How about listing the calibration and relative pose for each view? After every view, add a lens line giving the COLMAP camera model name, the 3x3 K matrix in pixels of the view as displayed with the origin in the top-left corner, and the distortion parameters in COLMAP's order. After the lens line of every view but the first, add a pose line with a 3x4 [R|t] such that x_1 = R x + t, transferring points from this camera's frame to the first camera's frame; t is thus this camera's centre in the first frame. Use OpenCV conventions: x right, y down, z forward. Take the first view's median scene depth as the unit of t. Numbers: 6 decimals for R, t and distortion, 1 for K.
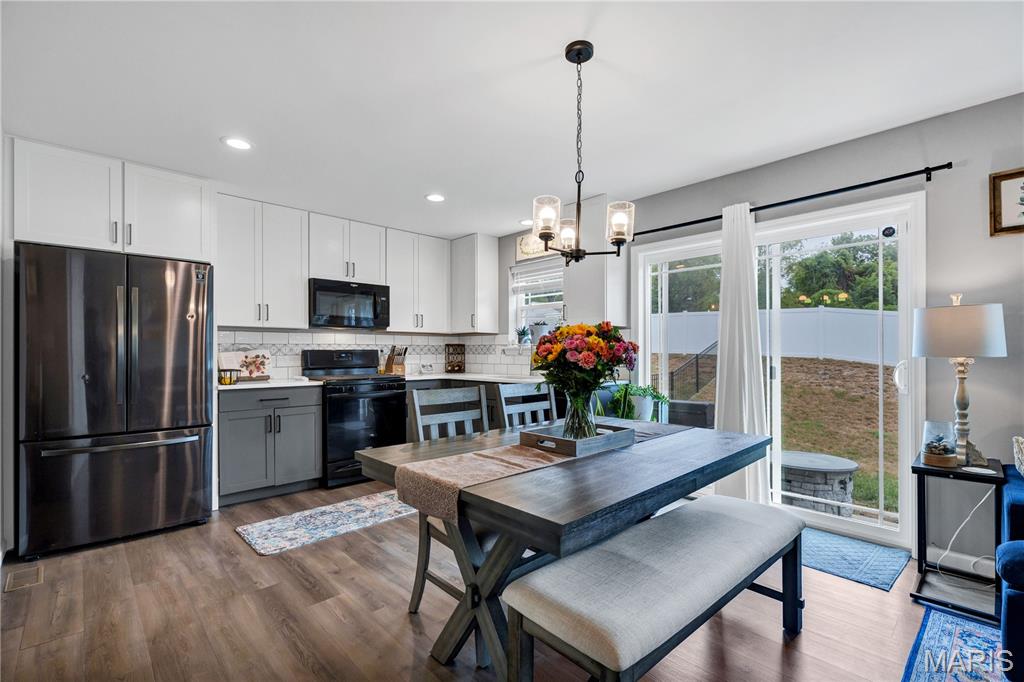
lens RADIAL K [[464.2, 0, 510.1], [0, 464.2, 344.4], [0, 0, 1]] dist [0.002130, 0.001786]
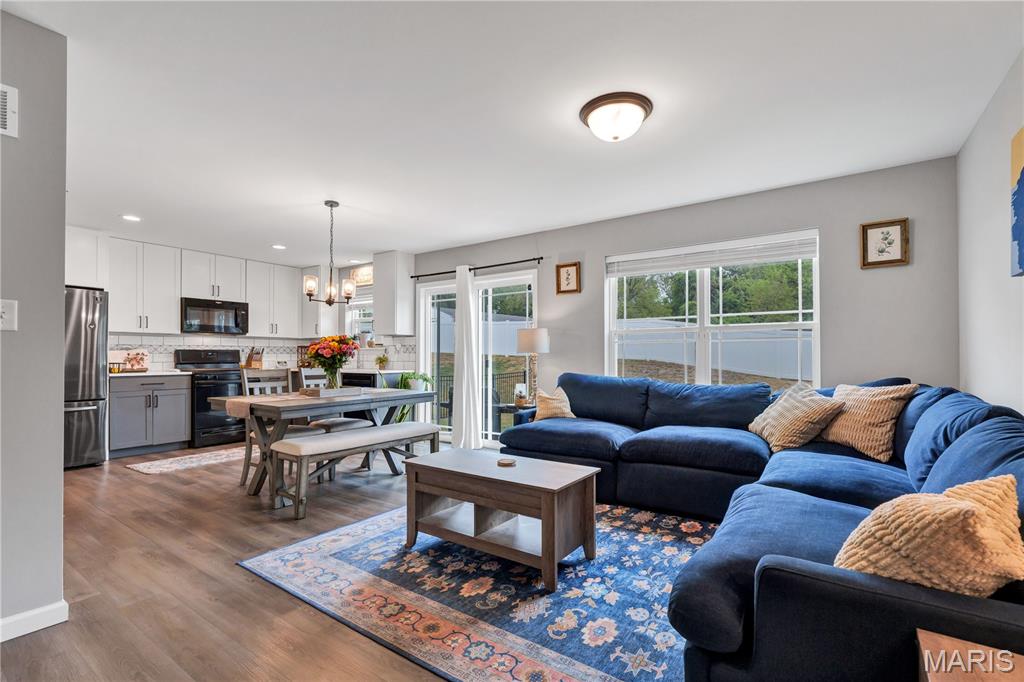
lens RADIAL K [[464.2, 0, 514.2], [0, 464.2, 347.1], [0, 0, 1]] dist [0.002130, 0.001786]
pose [[0.976559, 0.005247, 0.215186, 0.243438], [-0.004911, 0.999986, -0.002096, 0.003089], [-0.215194, 0.000990, 0.976571, -0.577192]]
